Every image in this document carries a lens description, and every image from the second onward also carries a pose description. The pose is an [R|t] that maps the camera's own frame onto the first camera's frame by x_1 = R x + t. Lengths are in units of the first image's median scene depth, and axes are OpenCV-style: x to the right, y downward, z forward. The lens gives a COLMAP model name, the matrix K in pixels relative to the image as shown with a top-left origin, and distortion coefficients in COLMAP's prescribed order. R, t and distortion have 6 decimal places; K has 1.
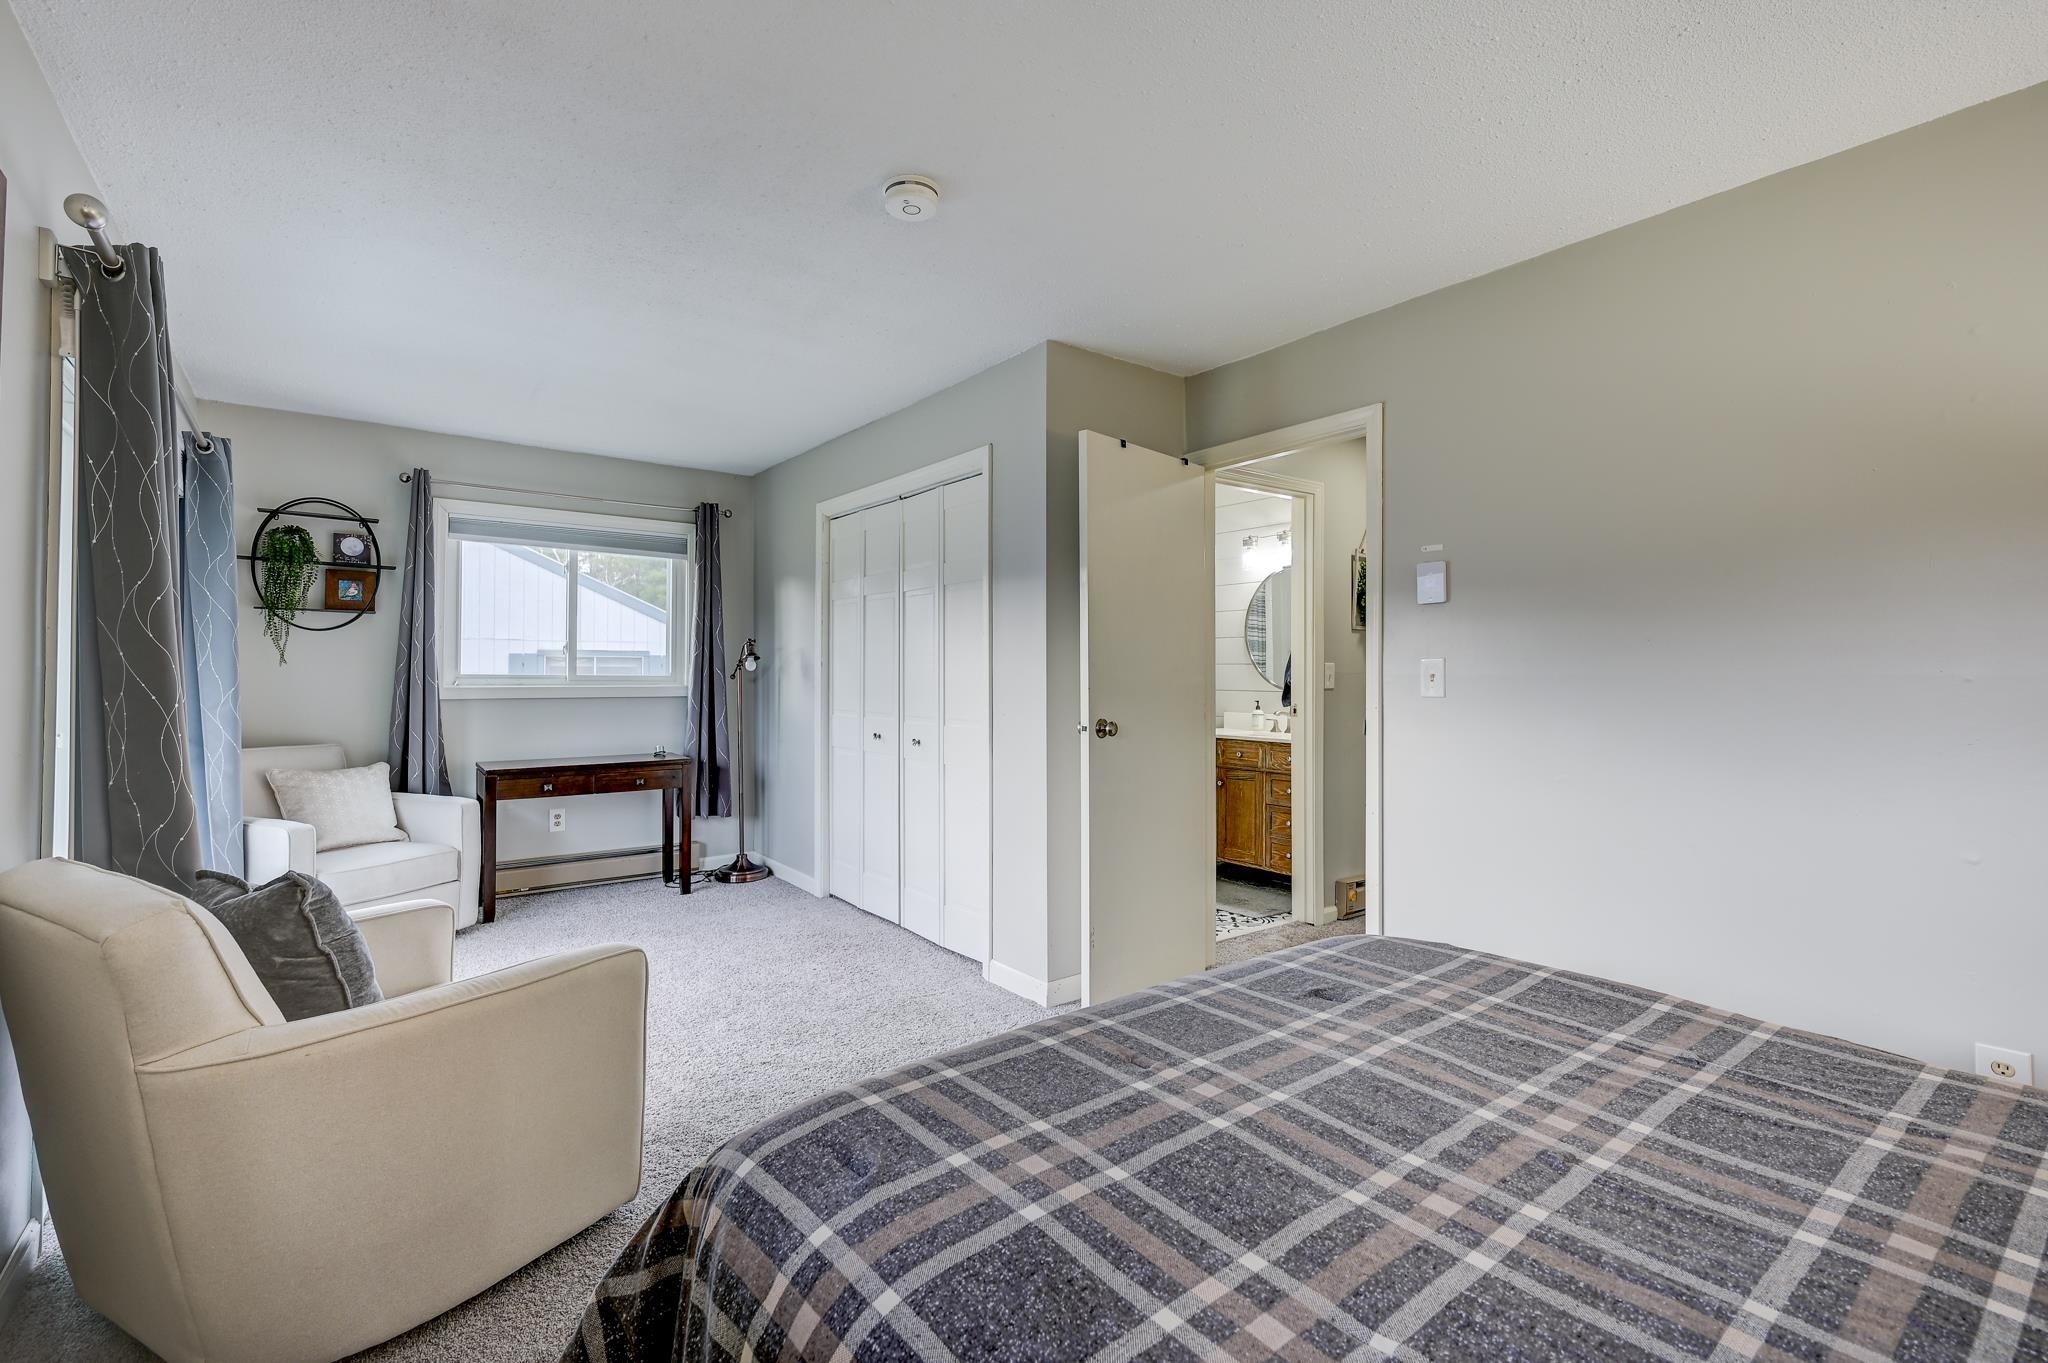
lens RADIAL K [[912.9, 0, 1028.1], [0, 912.9, 672.4], [0, 0, 1]] dist [0.001801, 0.001033]
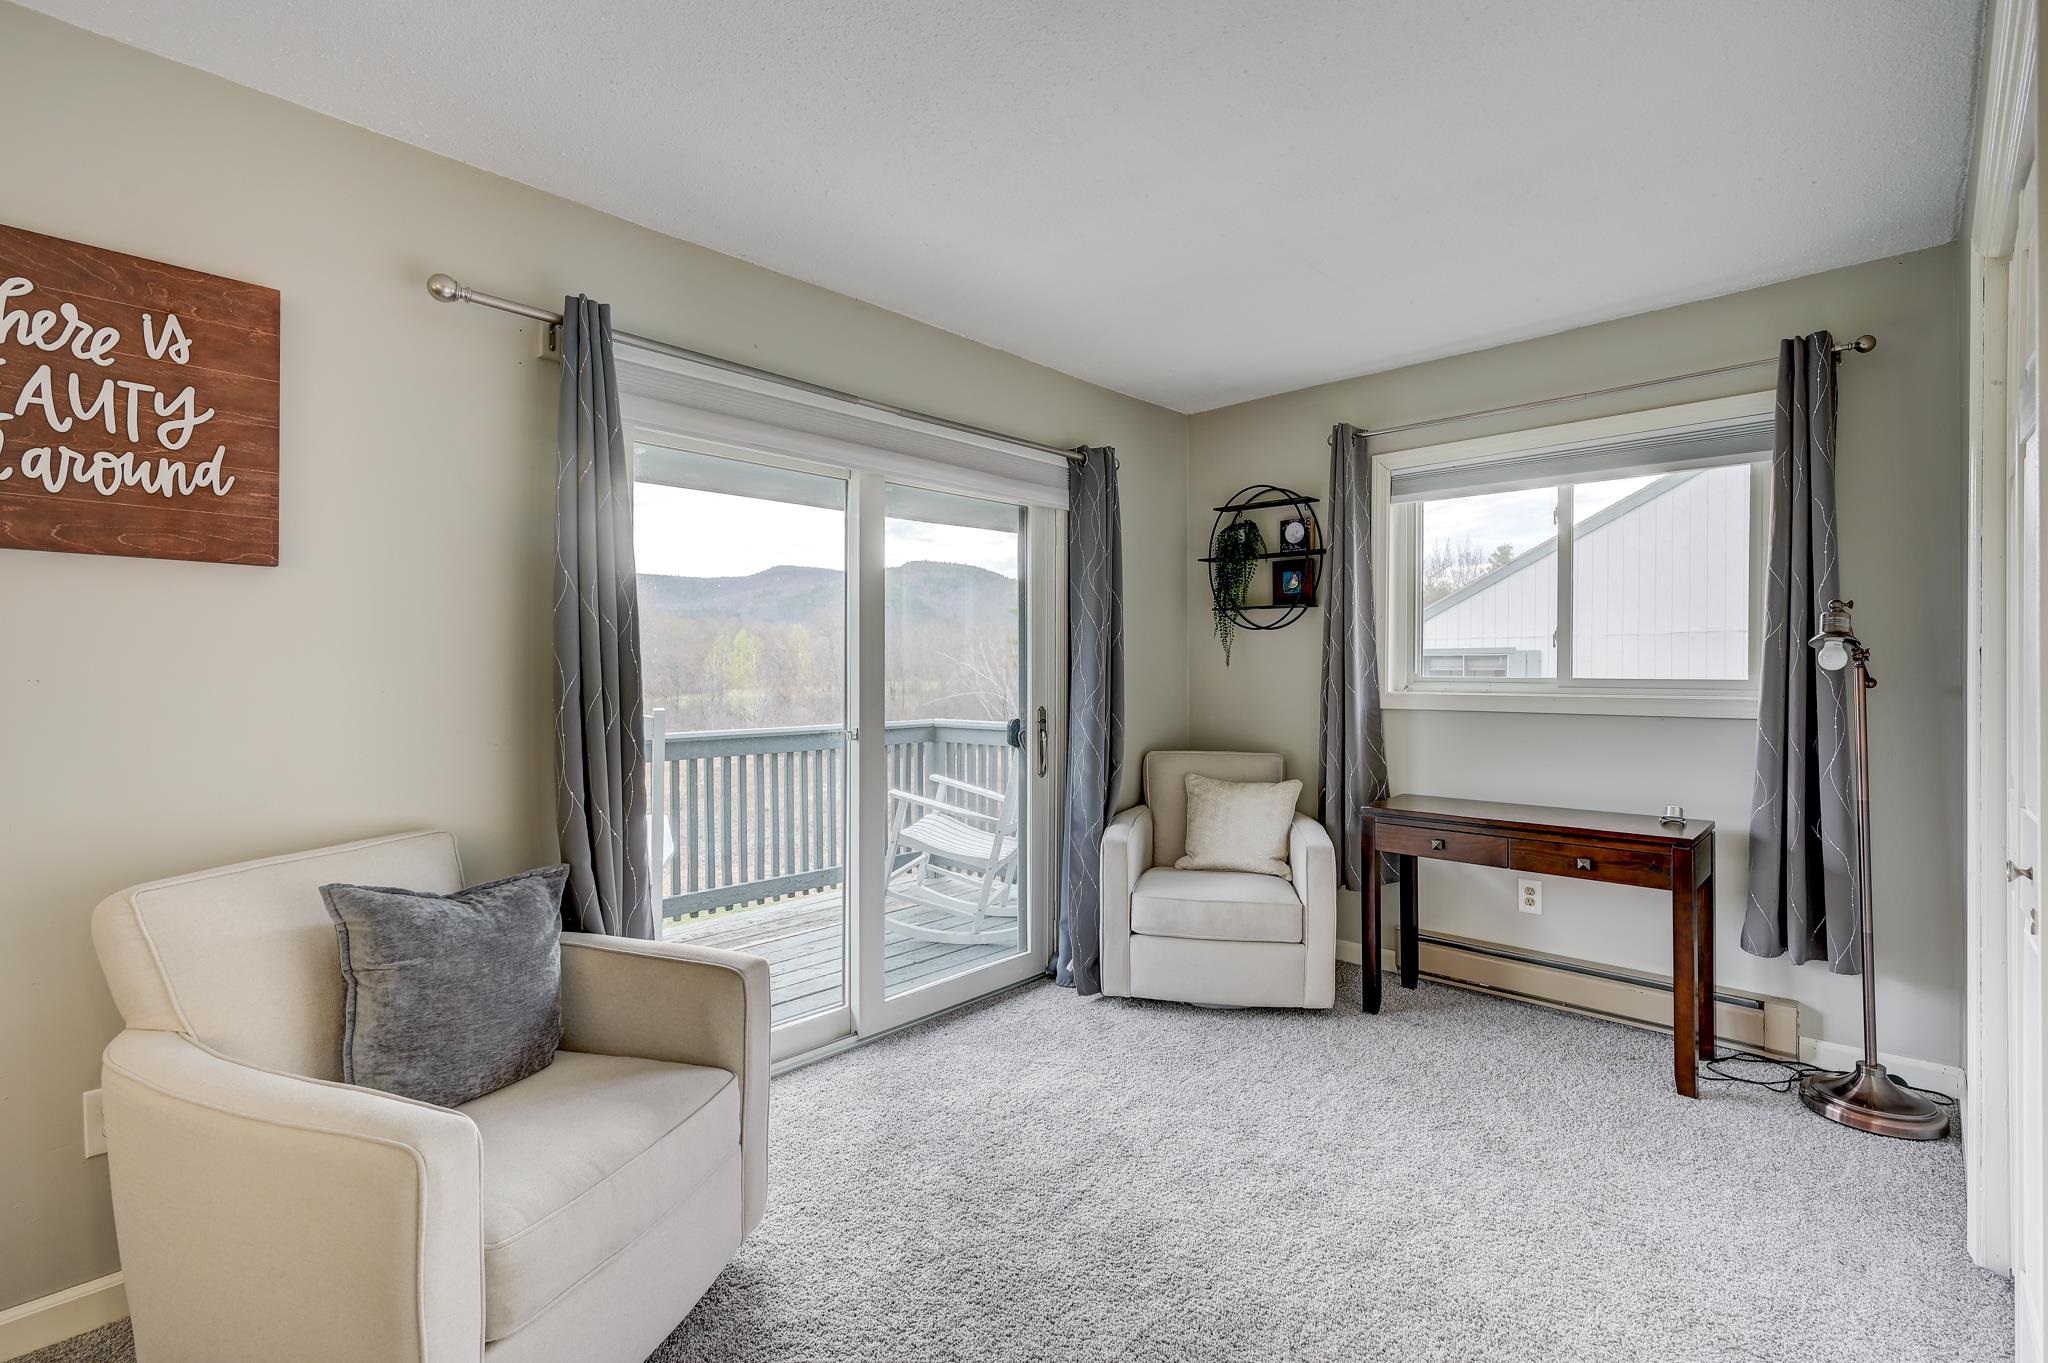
lens RADIAL K [[912.9, 0, 1019.2], [0, 912.9, 673.6], [0, 0, 1]] dist [0.001801, 0.001033]
pose [[0.161270, 0.001082, -0.986910, 0.087119], [0.001427, 0.999998, 0.001329, -0.002181], [0.986909, -0.001623, 0.161269, 0.565110]]
